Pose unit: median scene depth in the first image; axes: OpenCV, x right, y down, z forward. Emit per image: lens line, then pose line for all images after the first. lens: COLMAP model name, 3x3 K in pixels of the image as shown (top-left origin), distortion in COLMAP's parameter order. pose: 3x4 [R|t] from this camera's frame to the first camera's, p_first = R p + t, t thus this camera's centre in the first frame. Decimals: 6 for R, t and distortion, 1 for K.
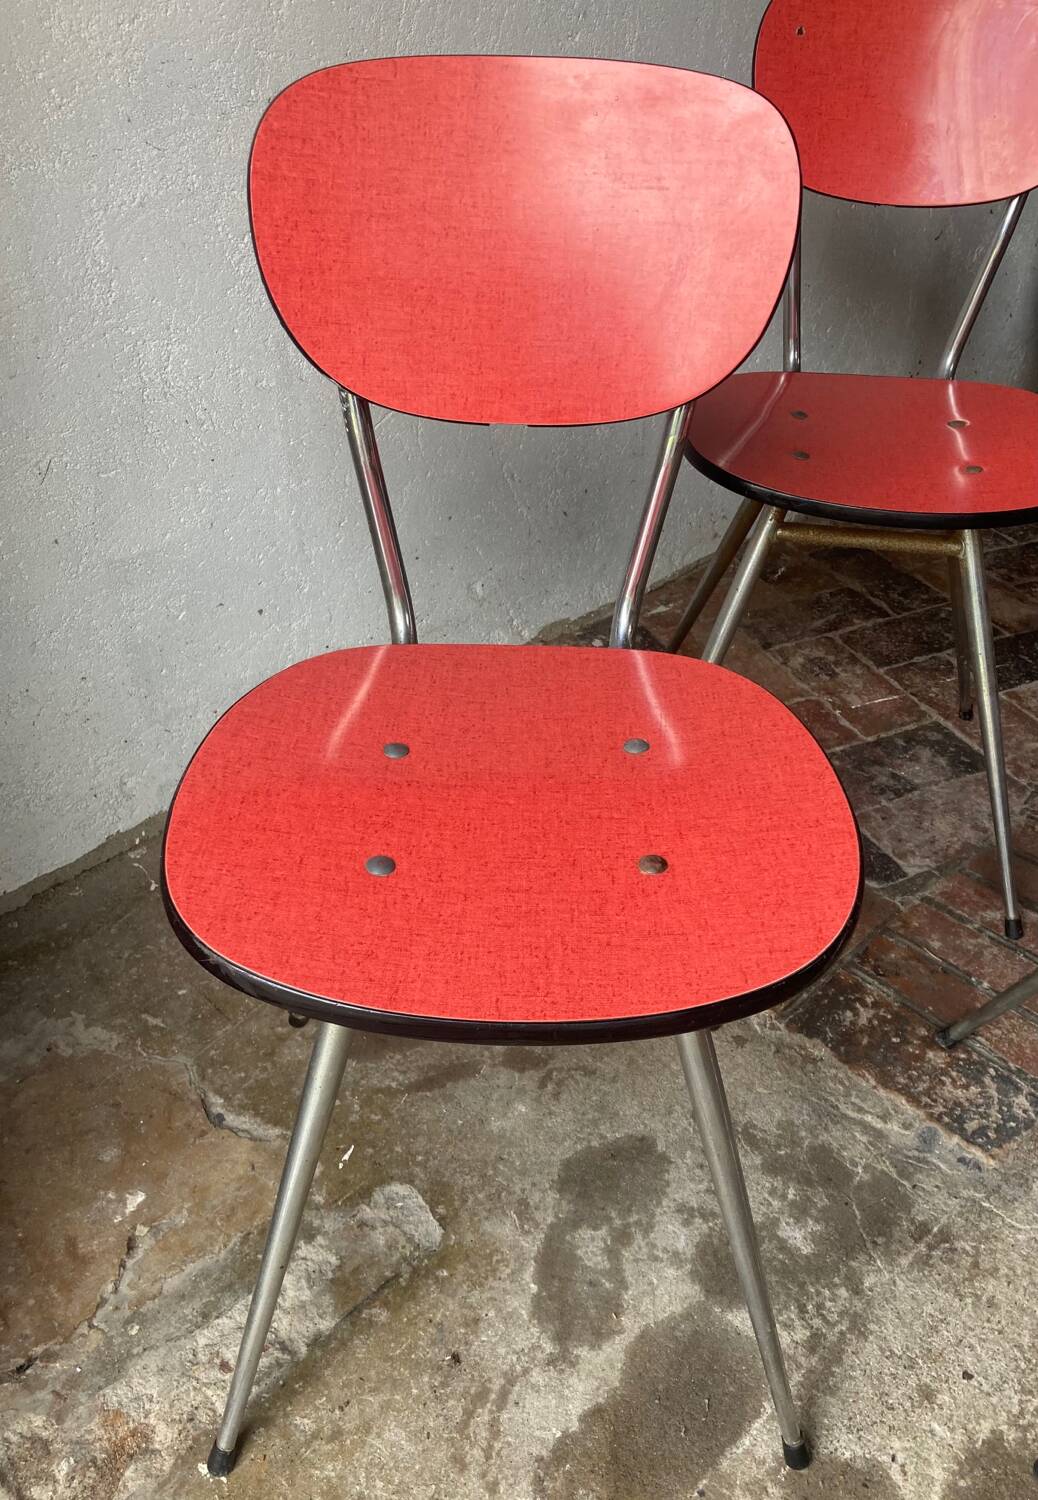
lens RADIAL K [[1252.3, 0, 496.1], [0, 1252.3, 747.1], [0, 0, 1]] dist [-0.009895, 0.029134]
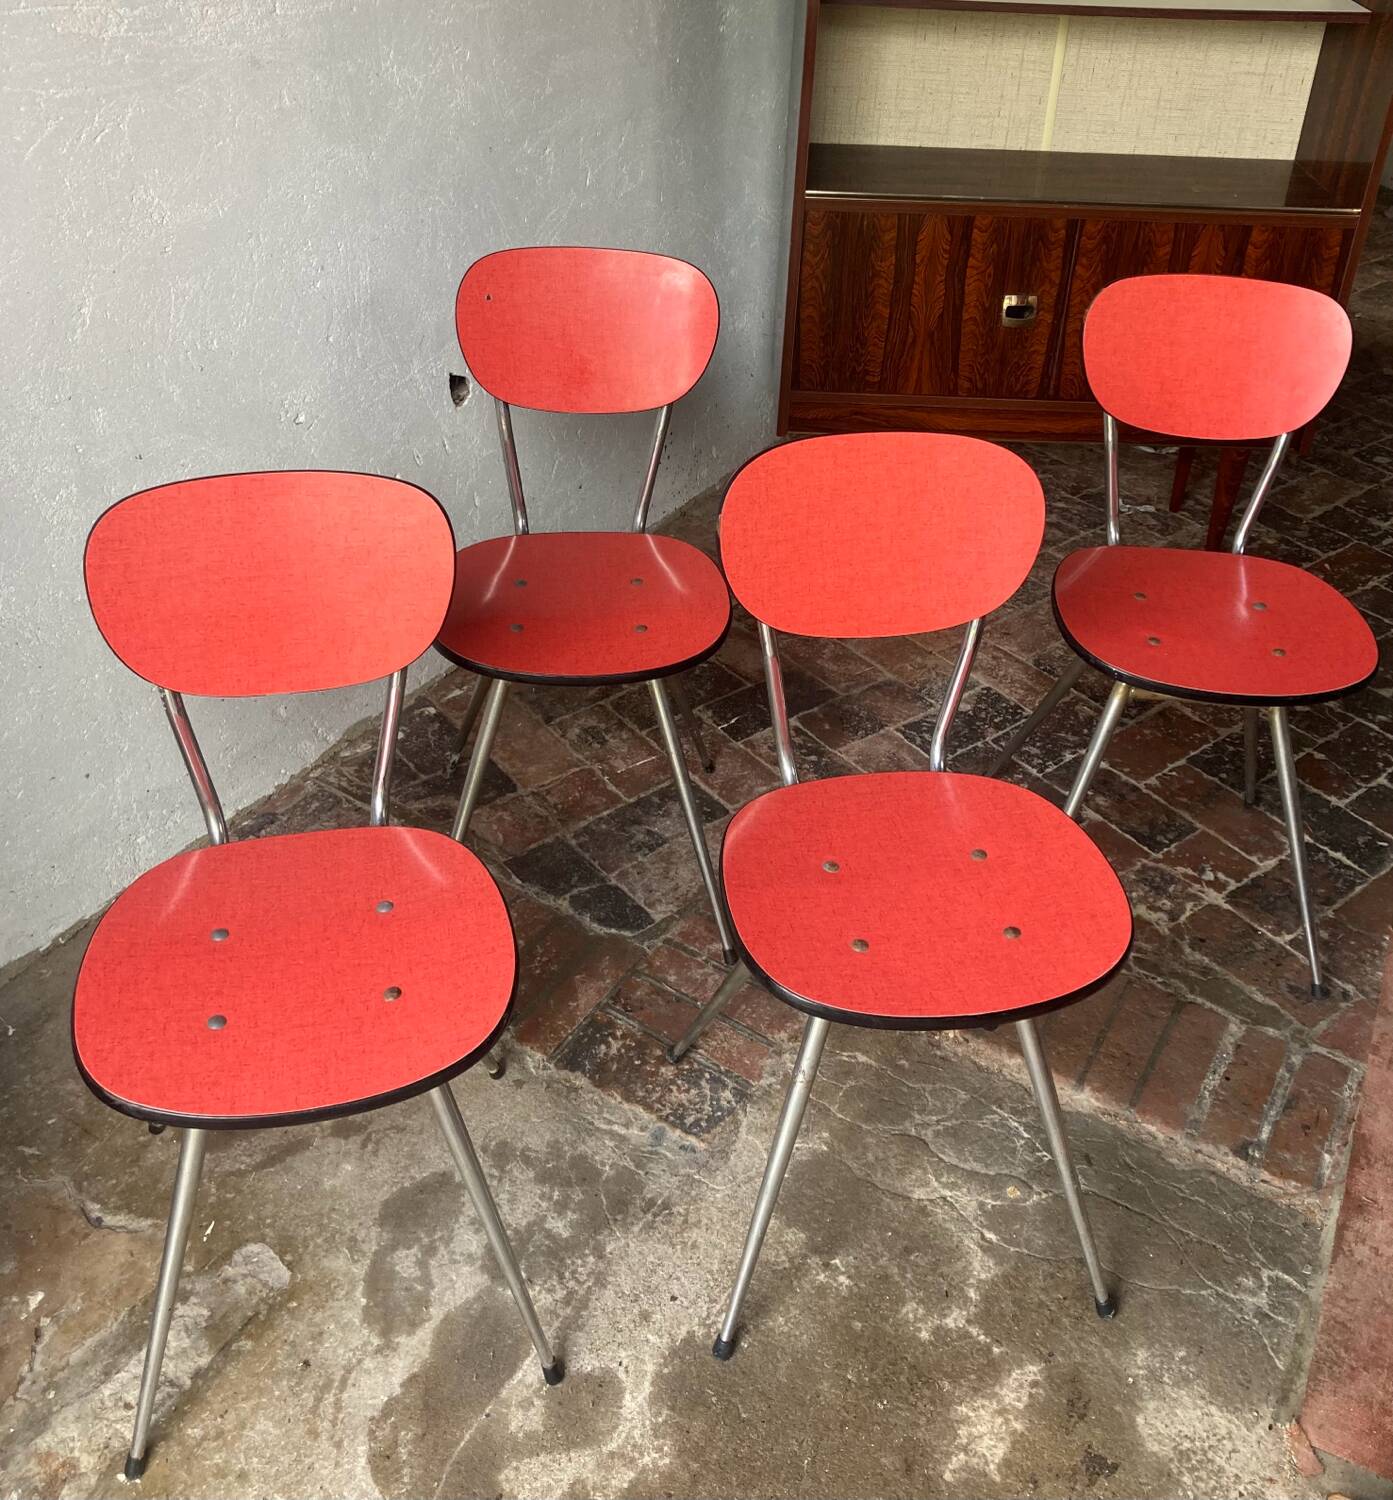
lens RADIAL K [[1550.9, 0, 691.2], [0, 1550.9, 574.0], [0, 0, 1]] dist [0.016798, 0.000000]
pose [[0.970388, -0.095804, 0.221742, 0.066380], [0.113355, 0.991239, -0.067796, -0.164808], [-0.213304, 0.090924, 0.972746, -0.676548]]
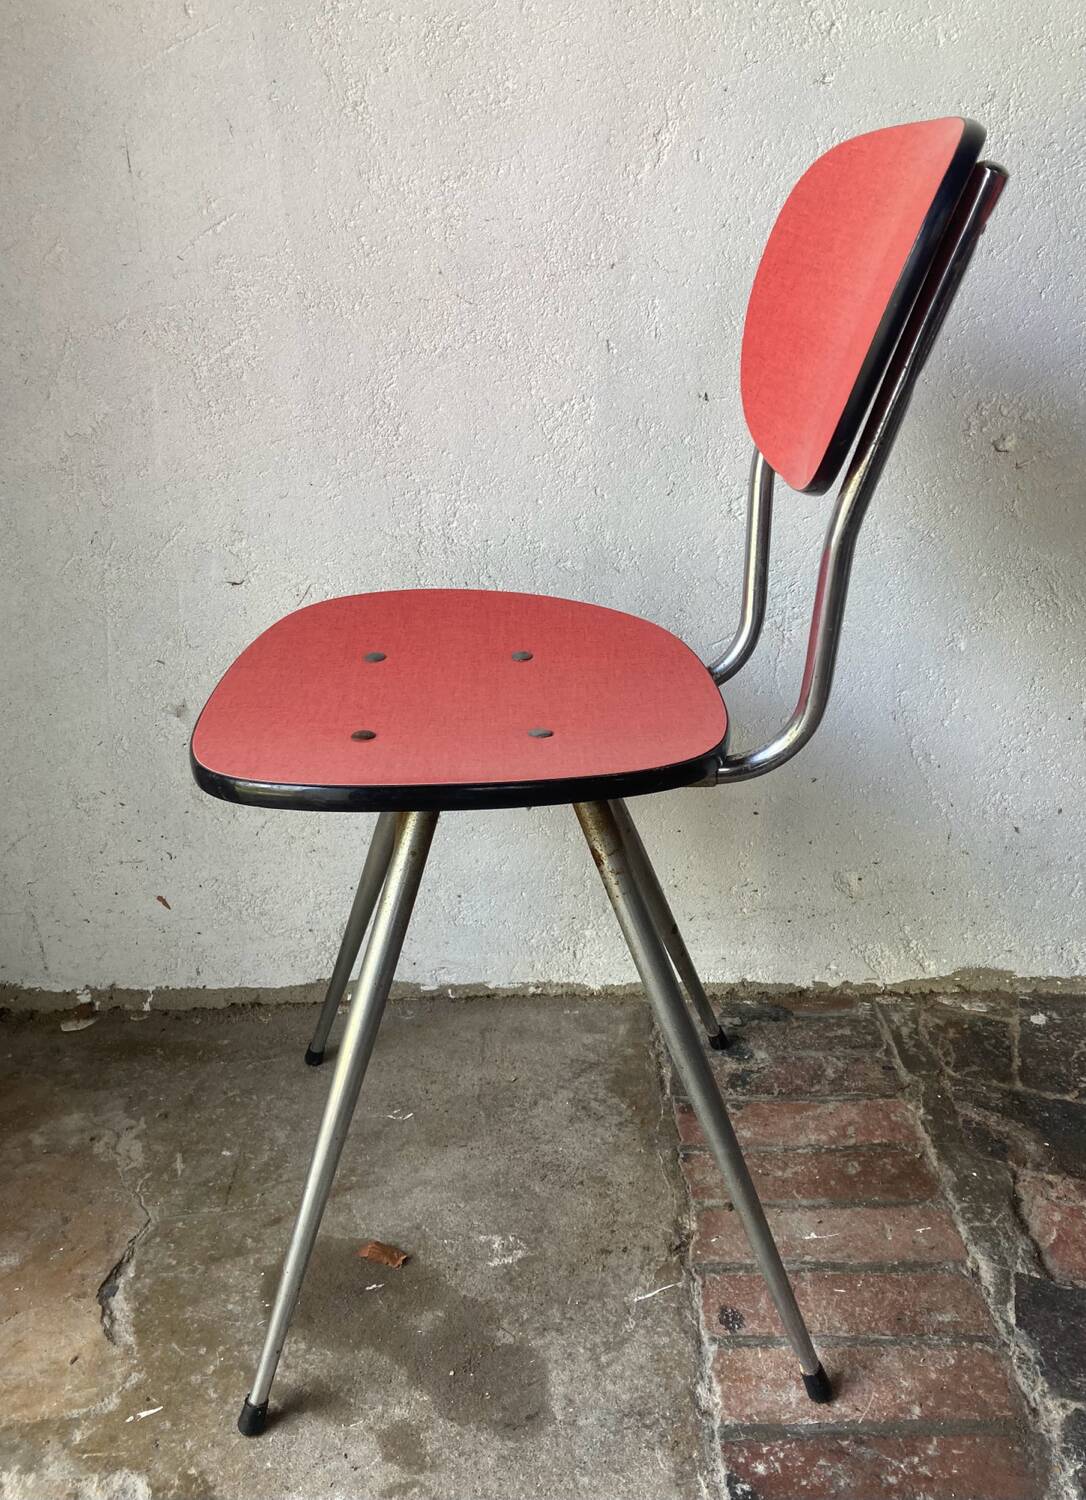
lens RADIAL K [[1247.9, 0, 524.1], [0, 1247.9, 743.6], [0, 0, 1]] dist [0.006220, 0.014743]
pose [[0.725089, 0.252007, -0.640889, 0.458270], [-0.378658, 0.923224, -0.065381, -0.113177], [0.575208, 0.290085, 0.764844, 0.375724]]
